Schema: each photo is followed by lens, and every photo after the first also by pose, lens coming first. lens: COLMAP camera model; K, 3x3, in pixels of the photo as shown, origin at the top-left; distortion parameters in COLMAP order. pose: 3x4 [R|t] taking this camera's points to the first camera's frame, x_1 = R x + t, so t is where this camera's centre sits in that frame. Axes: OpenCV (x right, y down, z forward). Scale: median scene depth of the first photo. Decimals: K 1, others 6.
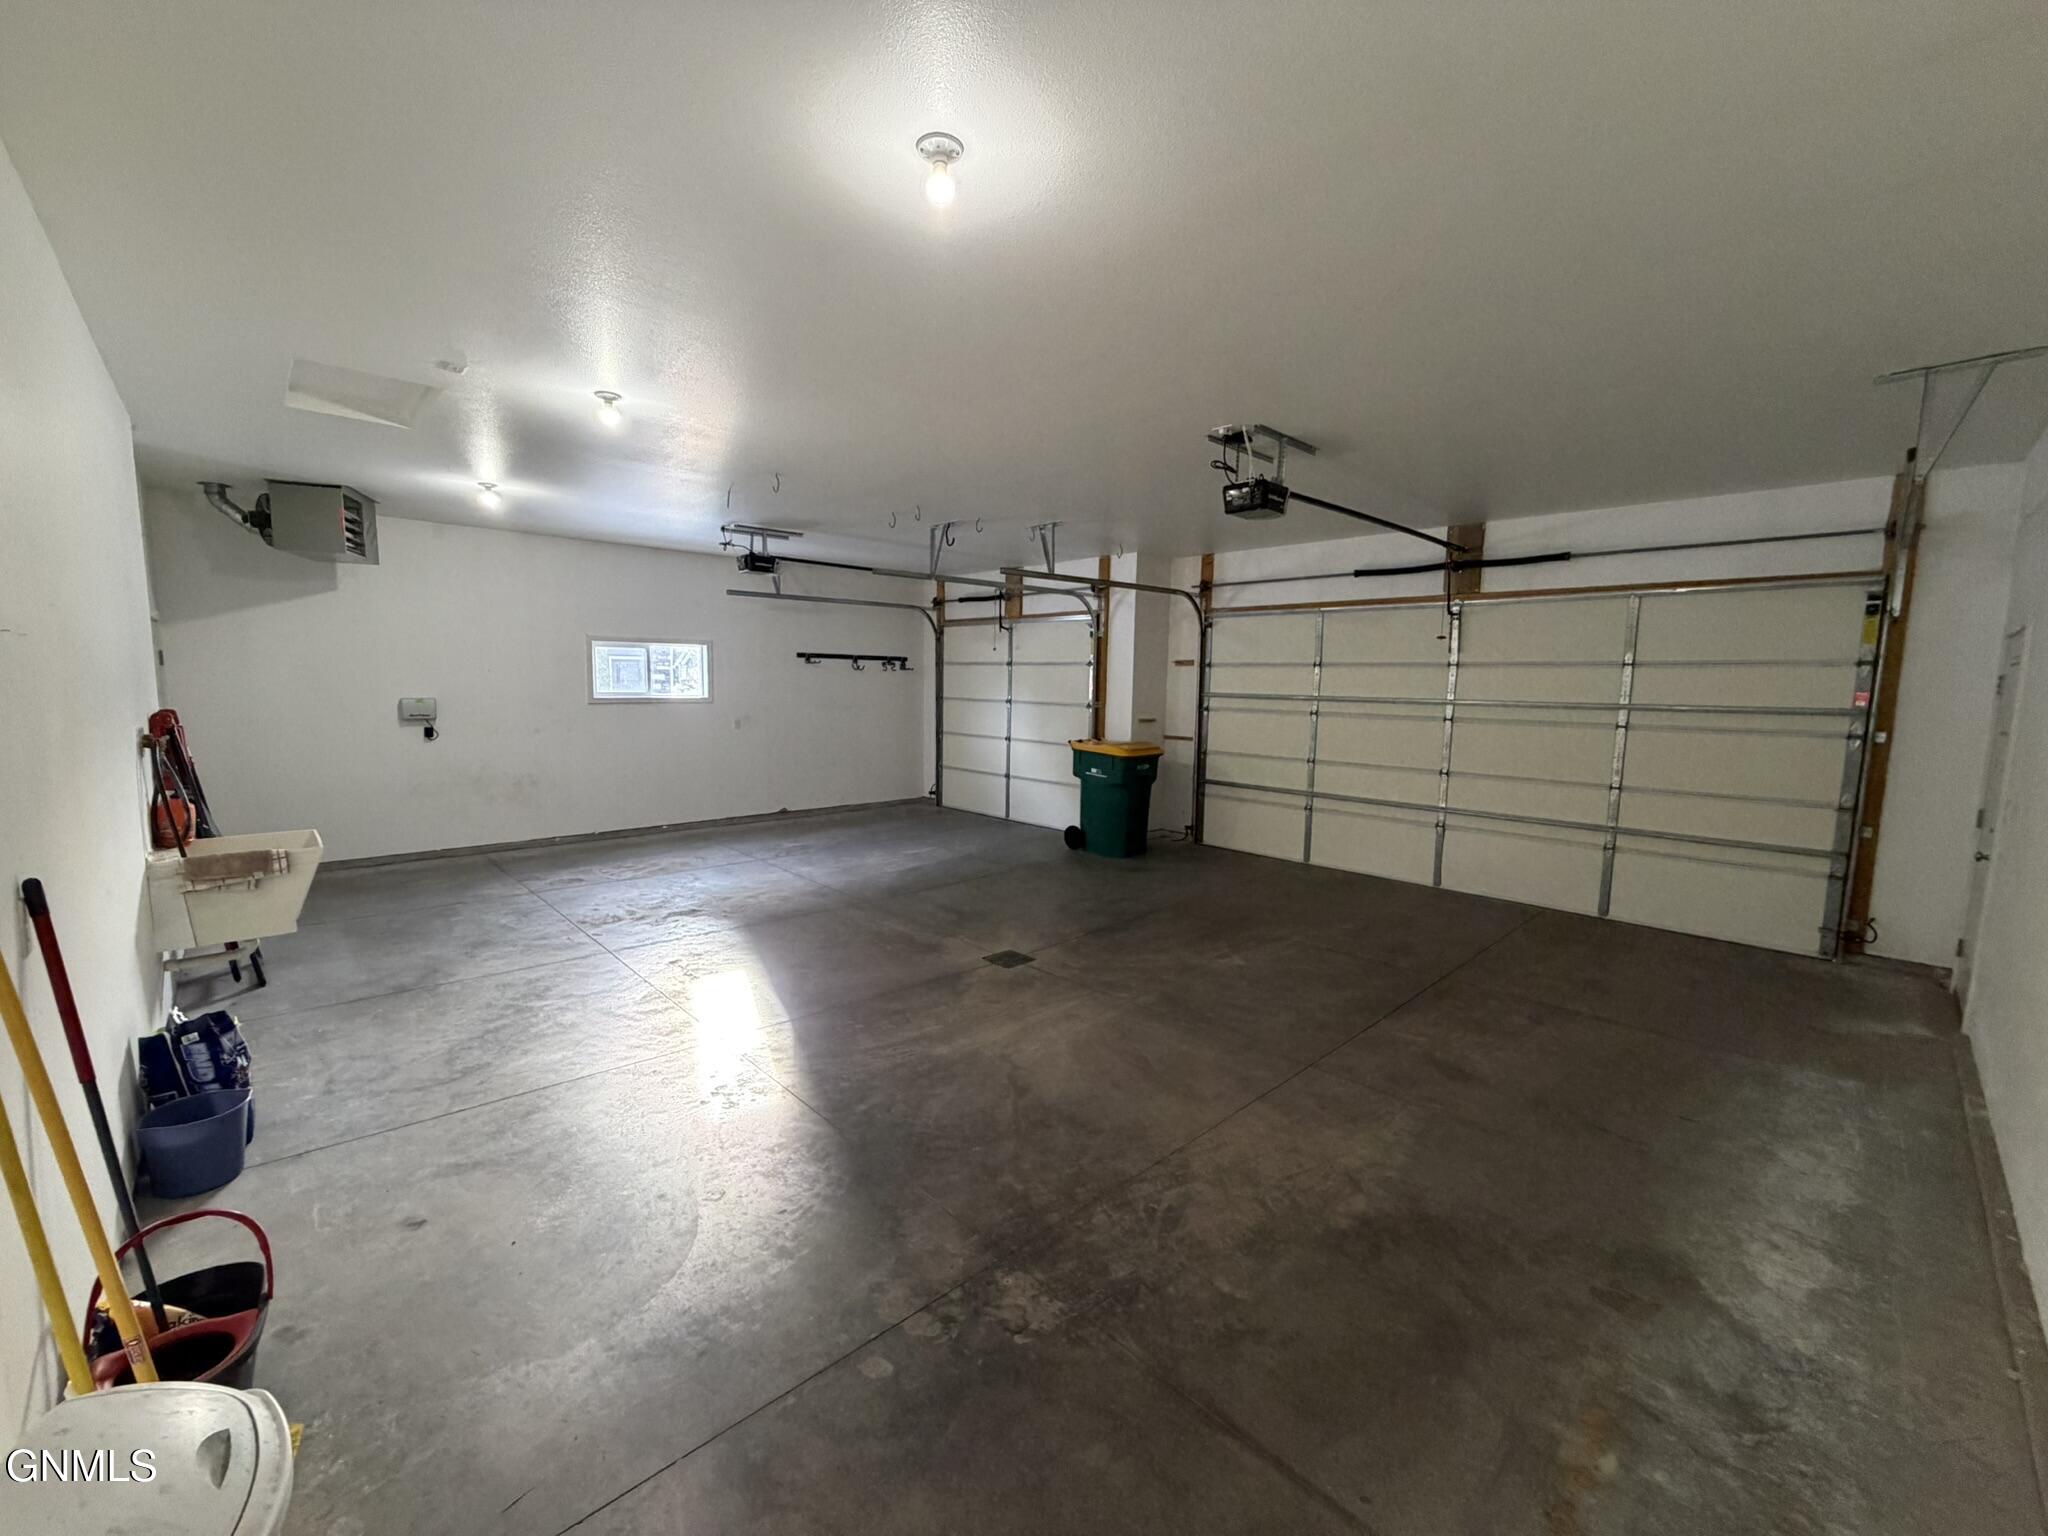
lens RADIAL K [[816.1, 0, 1020.0], [0, 816.1, 765.4], [0, 0, 1]] dist [-0.001584, 0.000218]
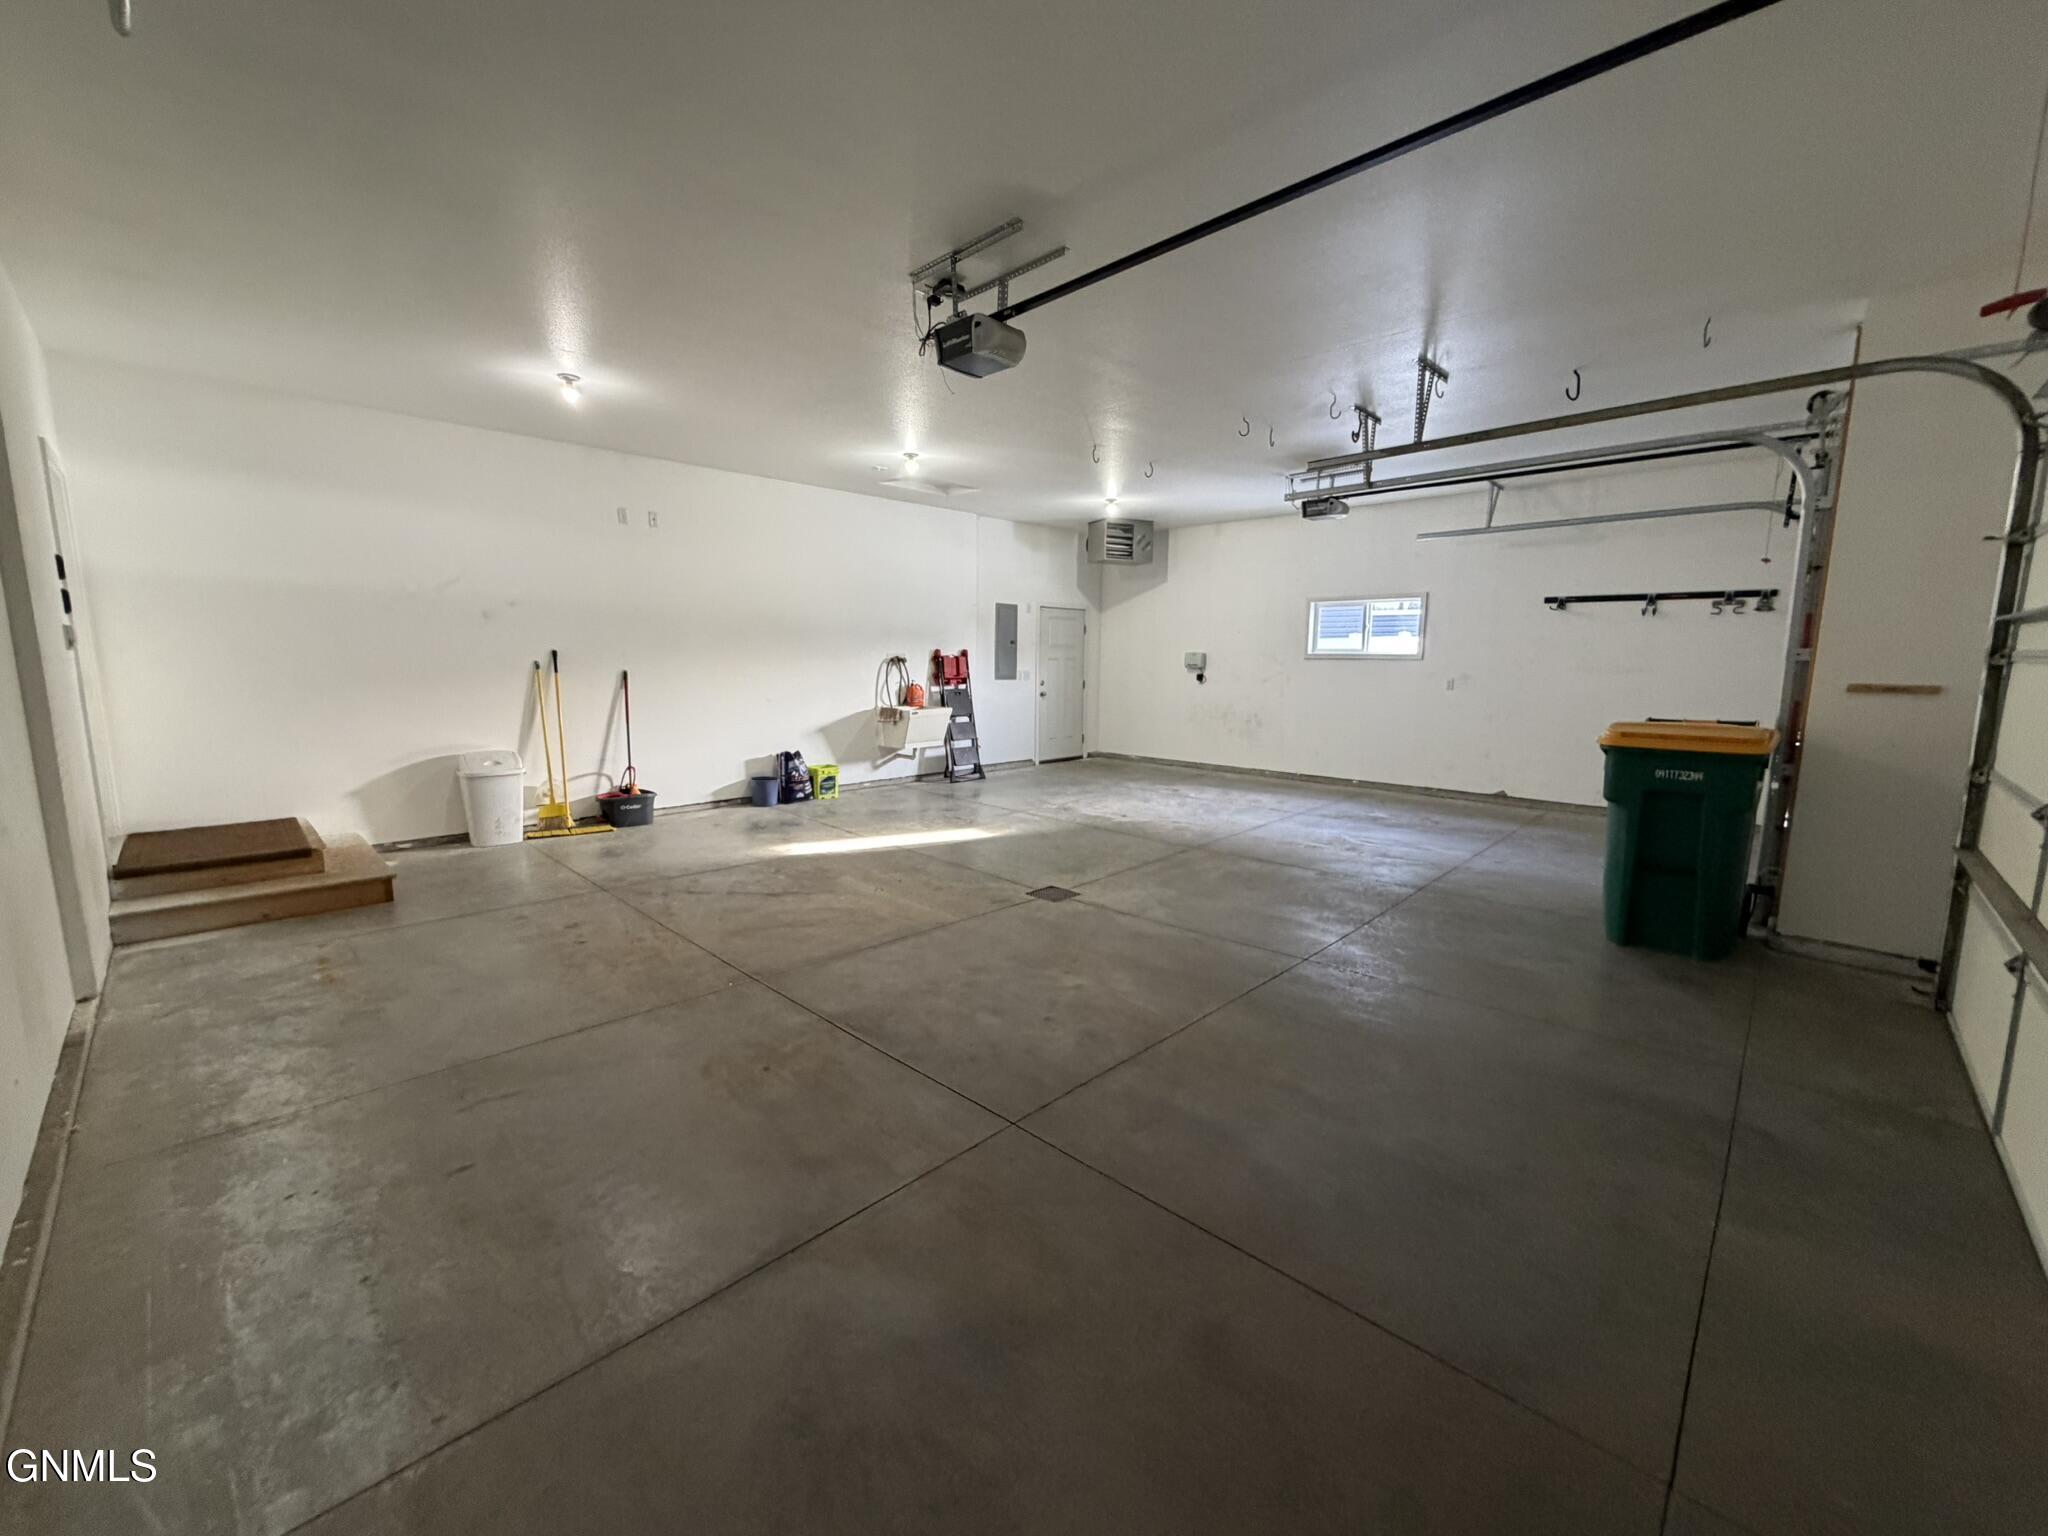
lens RADIAL K [[816.1, 0, 1020.9], [0, 816.1, 774.4], [0, 0, 1]] dist [-0.001584, 0.000218]
pose [[0.037671, 0.128964, -0.990933, 0.796101], [-0.109356, 0.986214, 0.124193, -0.020373], [0.993289, 0.103686, 0.051255, 0.753630]]
